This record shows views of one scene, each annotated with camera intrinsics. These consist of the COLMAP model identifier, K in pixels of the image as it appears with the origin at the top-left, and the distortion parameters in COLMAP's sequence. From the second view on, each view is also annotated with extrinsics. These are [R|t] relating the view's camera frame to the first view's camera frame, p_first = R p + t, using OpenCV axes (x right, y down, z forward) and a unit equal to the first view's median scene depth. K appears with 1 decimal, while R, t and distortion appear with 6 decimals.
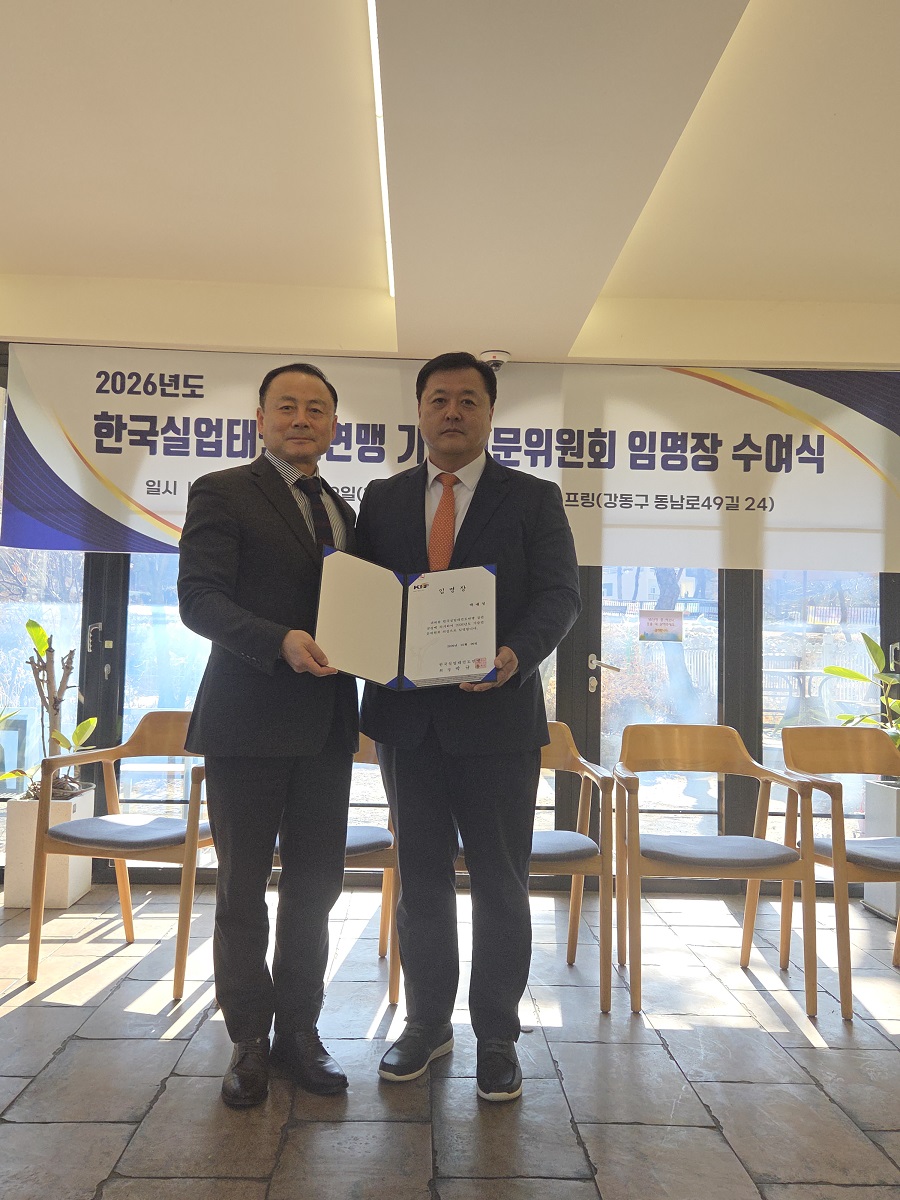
lens RADIAL K [[1013.5, 0, 444.6], [0, 1013.5, 595.1], [0, 0, 1]] dist [0.077099, -0.056080]
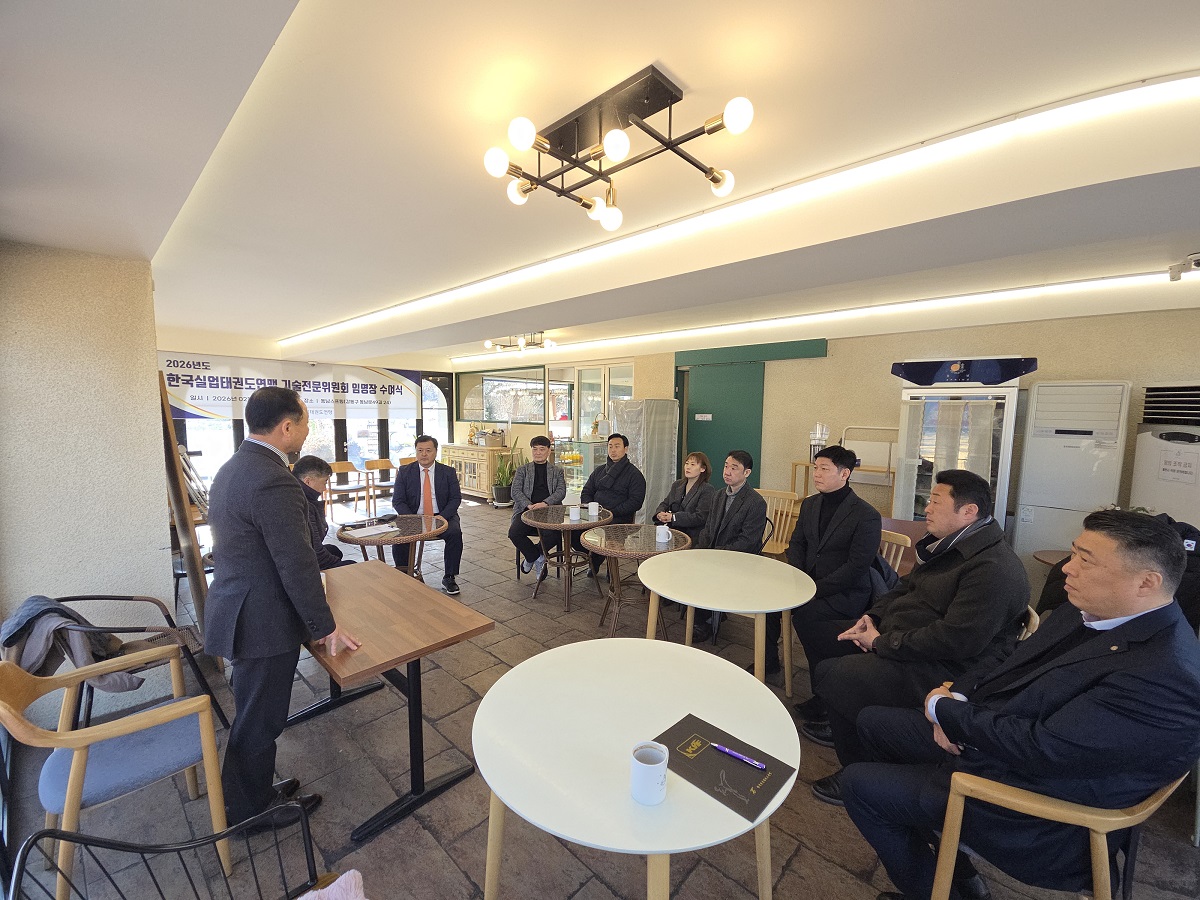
lens RADIAL K [[487.9, 0, 600.7], [0, 487.9, 459.8], [0, 0, 1]] dist [0.013100, -0.000246]
pose [[0.706163, -0.083245, 0.703139, -0.483341], [-0.040590, 0.986672, 0.157578, -0.207886], [-0.706885, -0.139816, 0.693372, -0.989769]]
